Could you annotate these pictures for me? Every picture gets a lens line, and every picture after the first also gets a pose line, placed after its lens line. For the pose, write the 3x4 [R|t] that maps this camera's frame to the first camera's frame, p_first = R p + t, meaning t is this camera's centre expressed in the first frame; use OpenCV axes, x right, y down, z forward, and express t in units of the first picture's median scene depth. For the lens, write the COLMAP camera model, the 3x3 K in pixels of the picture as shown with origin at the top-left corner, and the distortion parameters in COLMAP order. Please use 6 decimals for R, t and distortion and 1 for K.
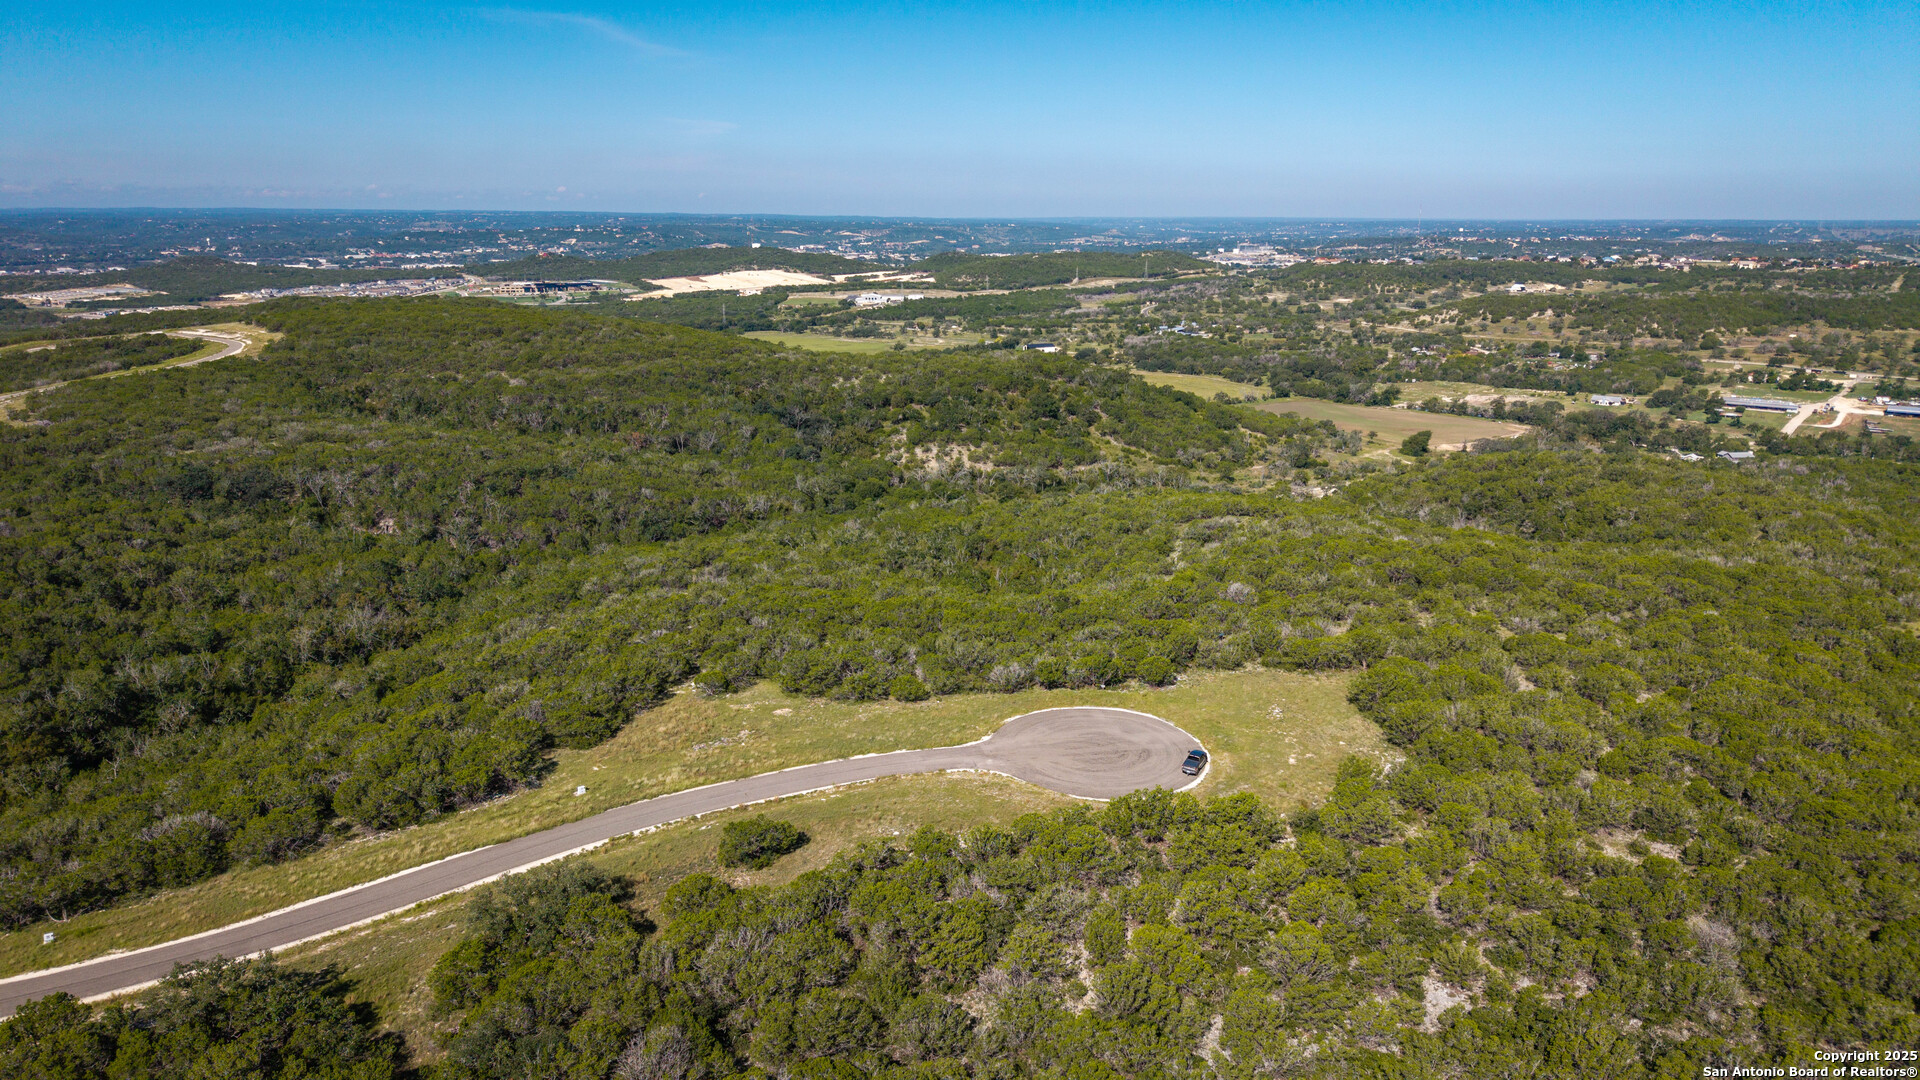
lens RADIAL K [[1274.9, 0, 961.2], [0, 1274.9, 539.8], [0, 0, 1]] dist [0.053417, -0.065964]
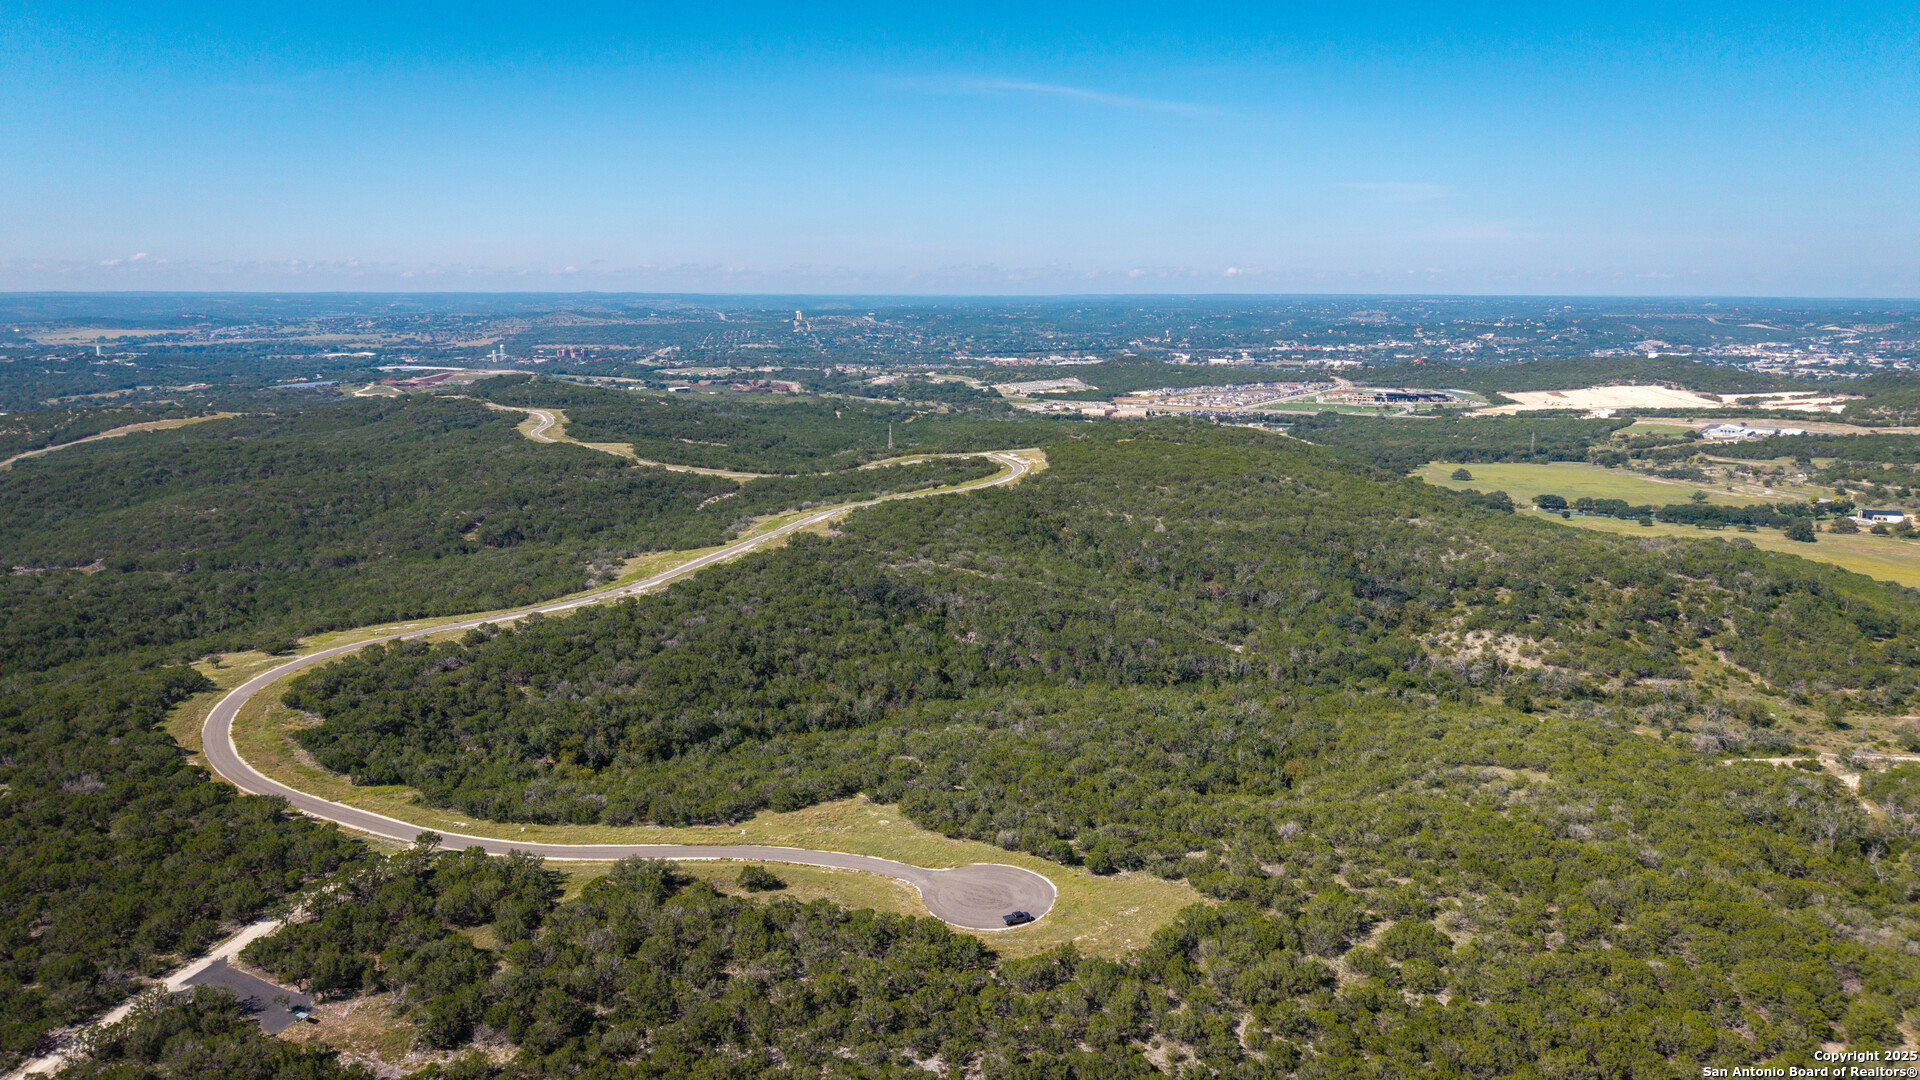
lens RADIAL K [[1283.9, 0, 962.3], [0, 1283.9, 531.3], [0, 0, 1]] dist [0.012566, -0.004502]
pose [[0.765355, 0.115802, -0.633105, 0.158376], [-0.157762, 0.987425, -0.010106, -0.040243], [0.623974, 0.107614, 0.774000, -0.049178]]
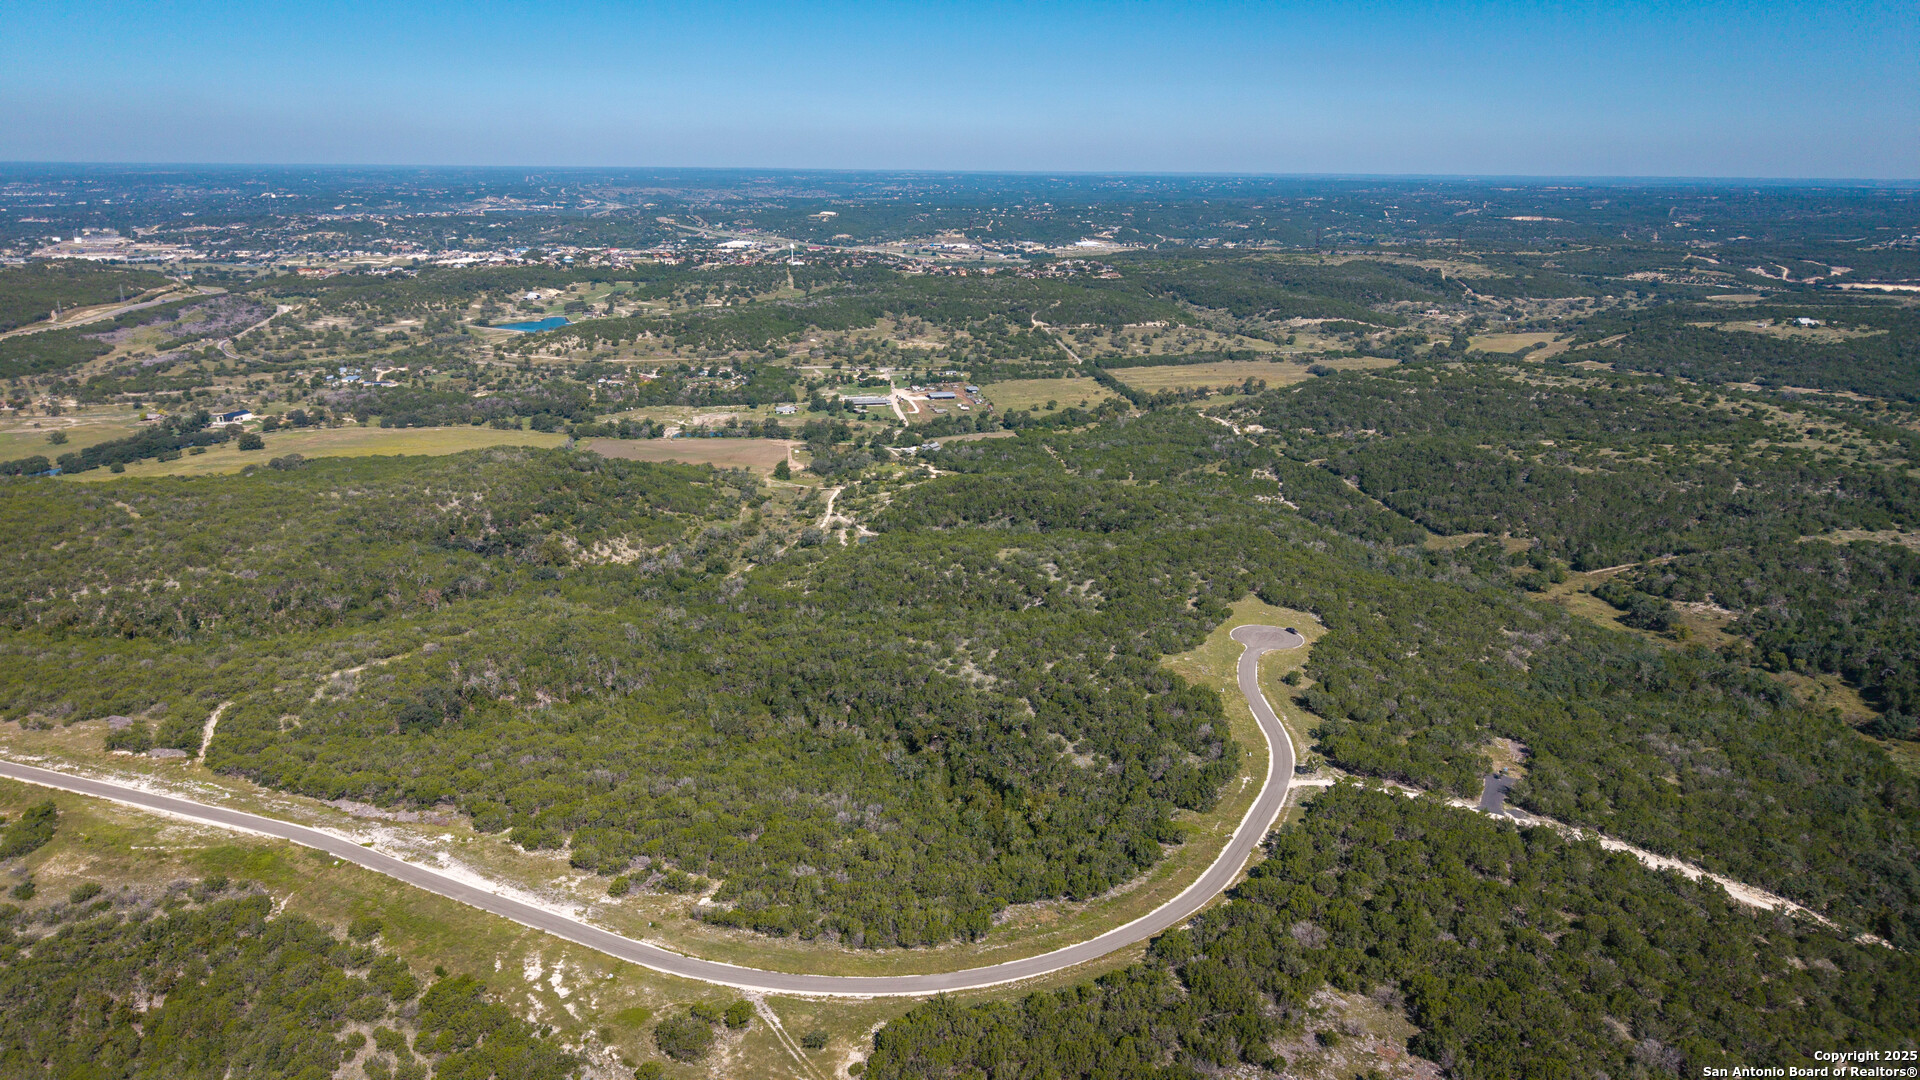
lens RADIAL K [[1272.7, 0, 960.0], [0, 1272.7, 540.0], [0, 0, 1]] dist [0.115232, -0.204752]
pose [[0.628275, -0.217747, 0.746898, -0.402828], [0.185132, 0.974301, 0.128314, -0.092343], [-0.755644, 0.057659, 0.652440, -0.076326]]
